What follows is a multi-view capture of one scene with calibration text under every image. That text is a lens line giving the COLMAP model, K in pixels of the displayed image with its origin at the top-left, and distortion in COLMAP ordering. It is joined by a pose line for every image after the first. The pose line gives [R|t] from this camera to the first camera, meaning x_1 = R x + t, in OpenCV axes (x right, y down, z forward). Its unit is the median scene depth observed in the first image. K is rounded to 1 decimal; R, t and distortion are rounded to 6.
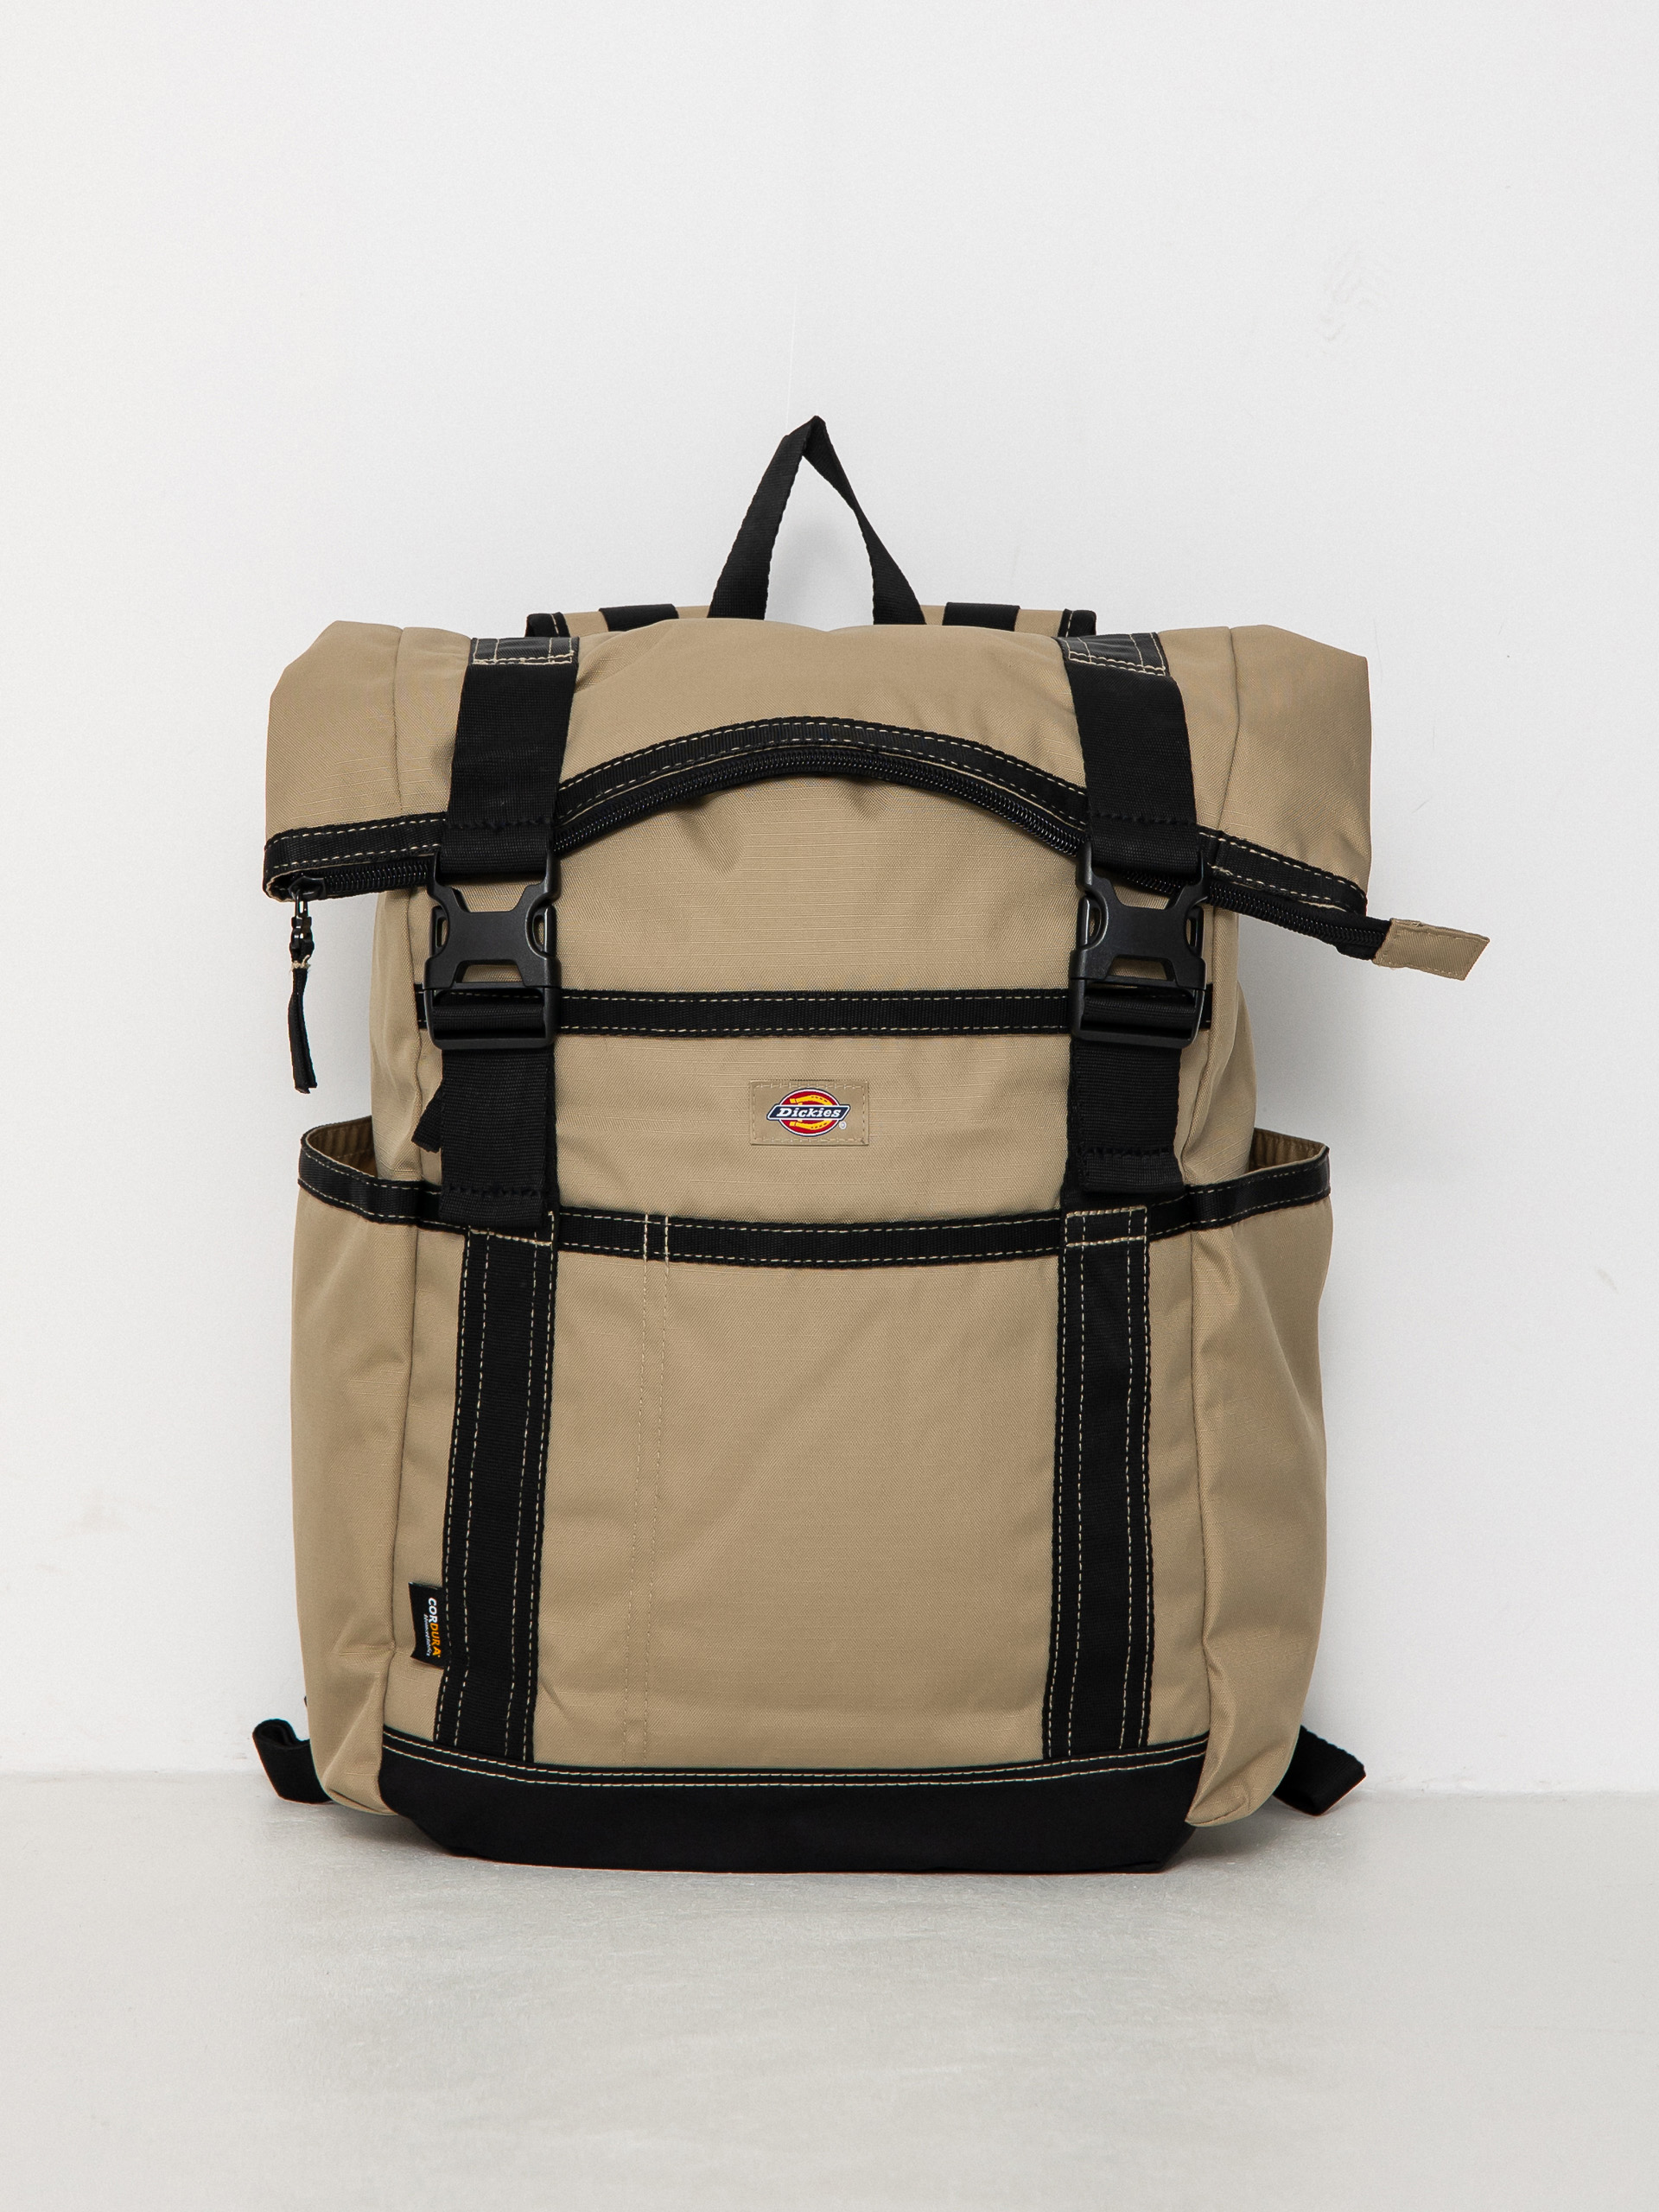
lens RADIAL K [[4259.2, 0, 829.5], [0, 4259.2, 1106.0], [0, 0, 1]] dist [0.090891, 0.005126]
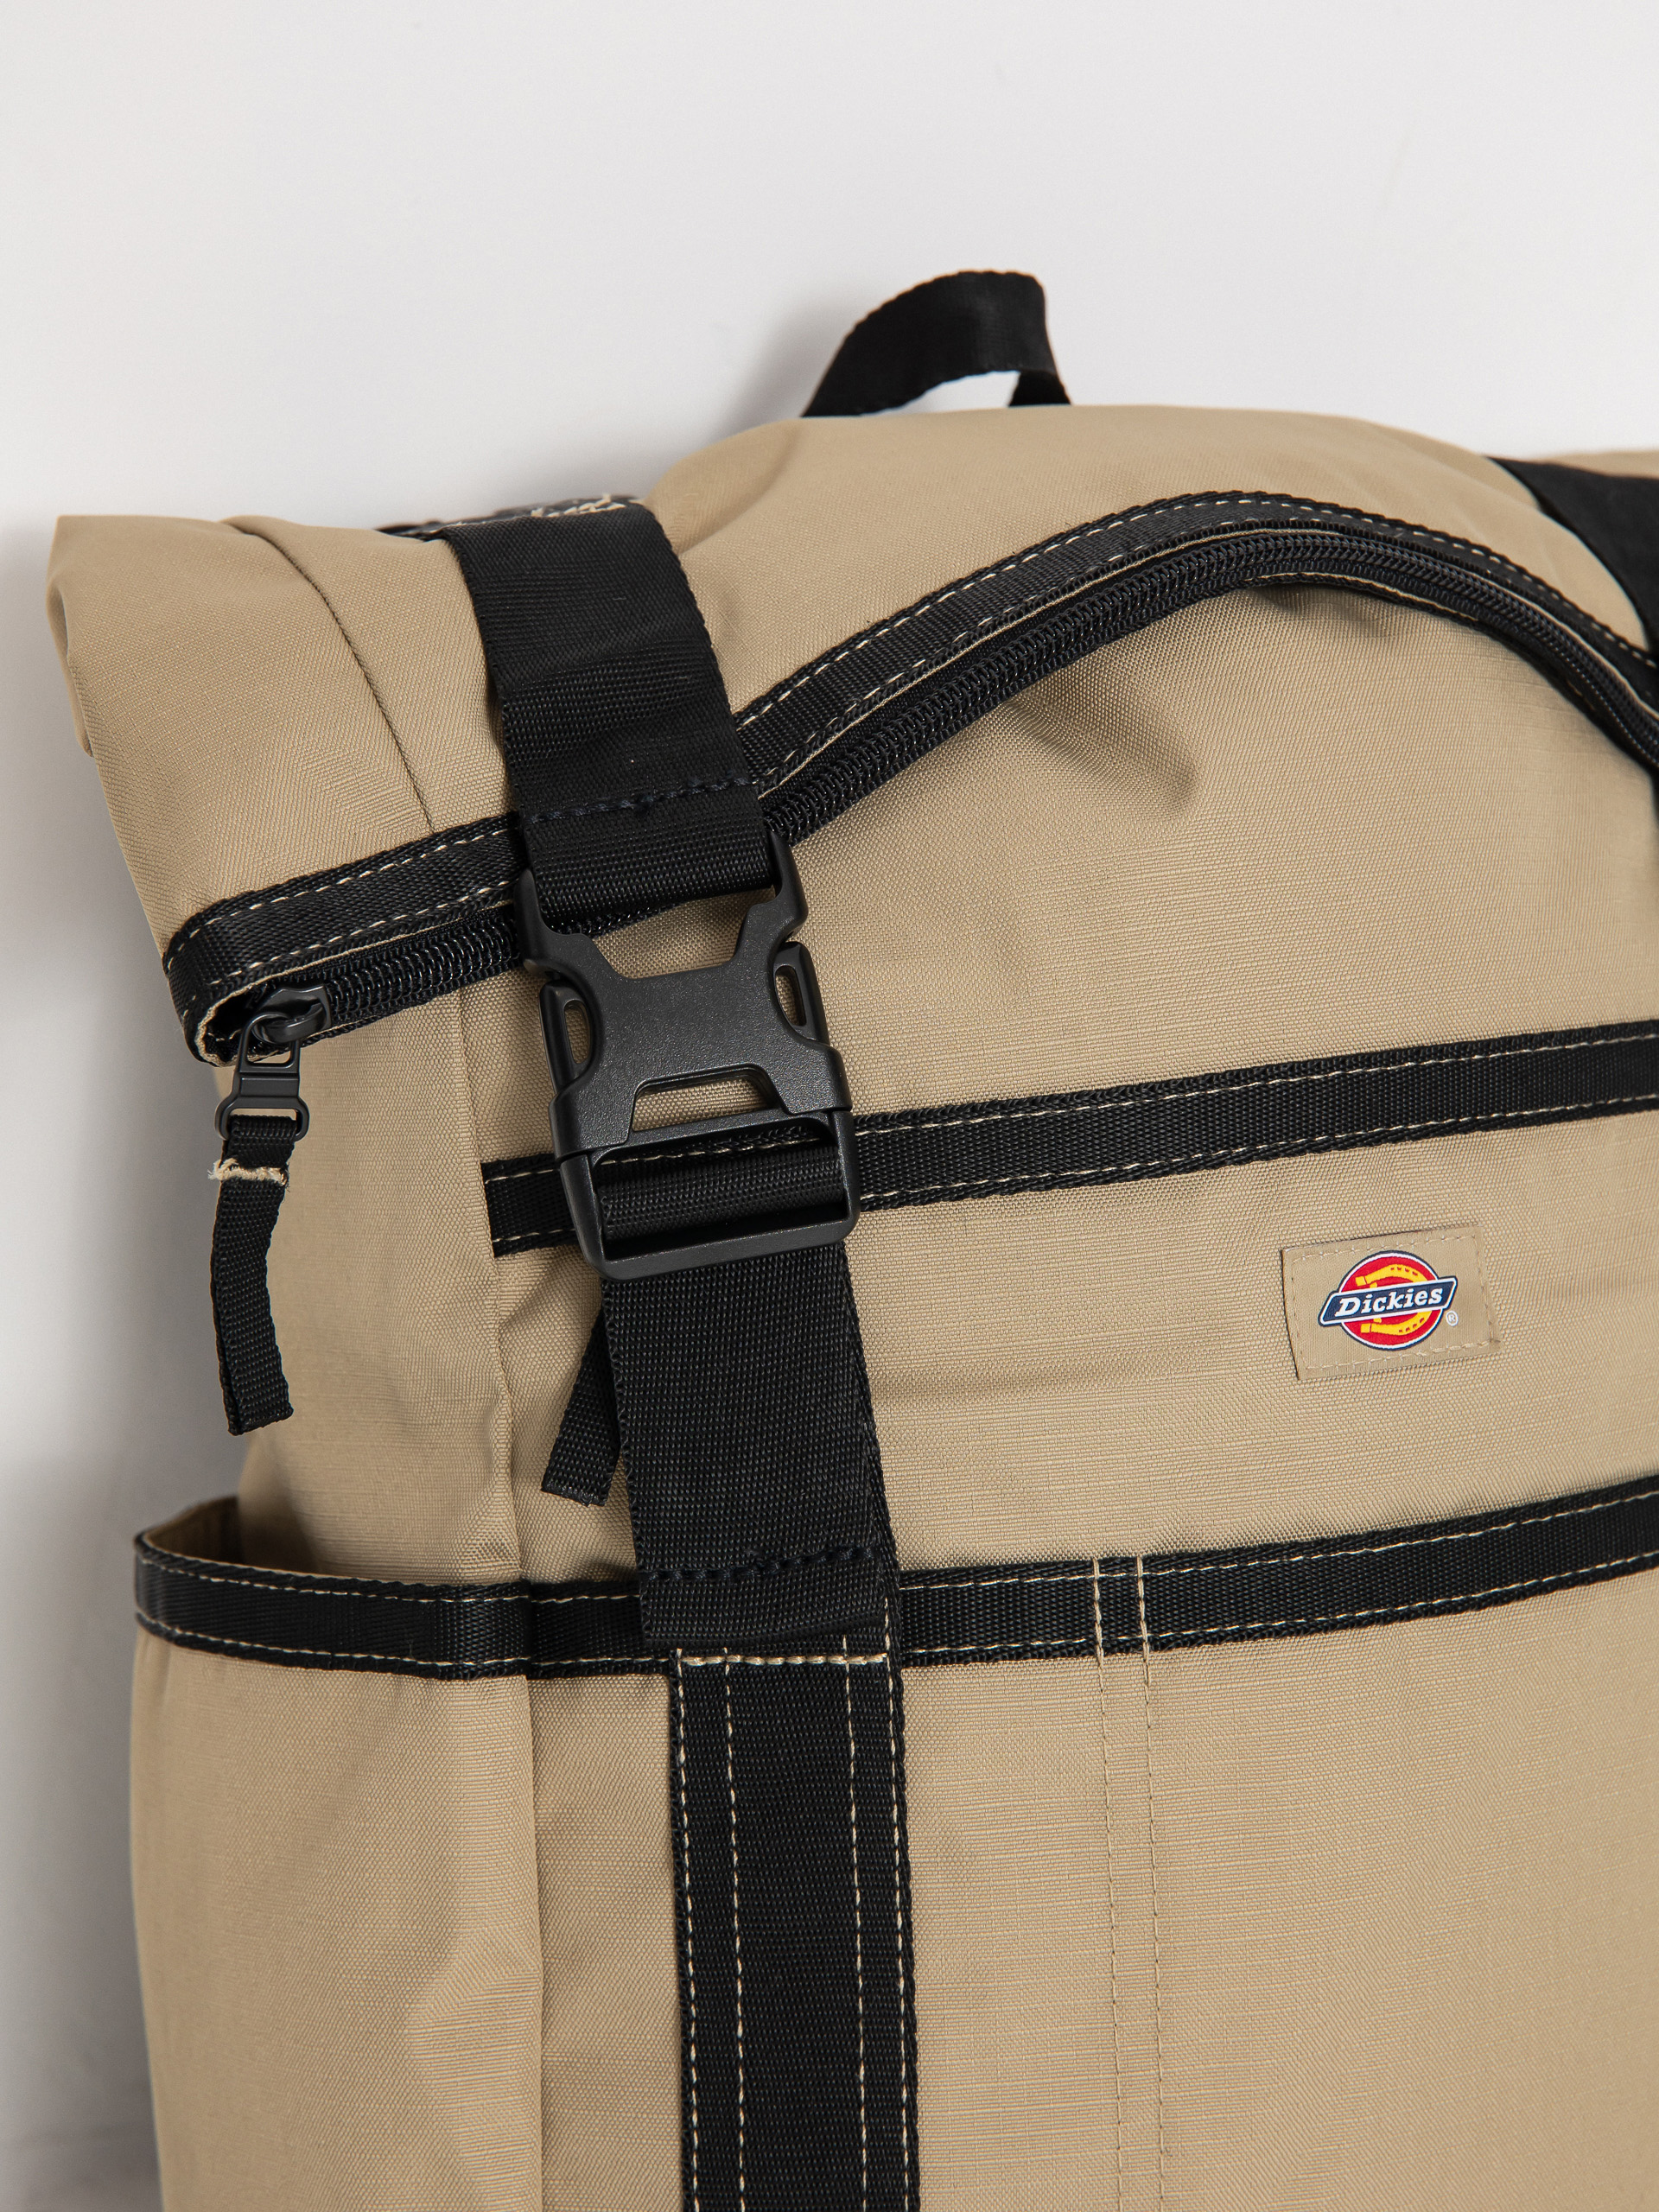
lens RADIAL K [[4259.2, 0, 829.5], [0, 4259.2, 1106.0], [0, 0, 1]] dist [0.090891, 0.005126]
pose [[0.936781, -0.113030, 0.331158, -0.223022], [0.149539, 0.984935, -0.086841, 0.012293], [-0.316353, 0.130872, 0.939571, 0.551257]]
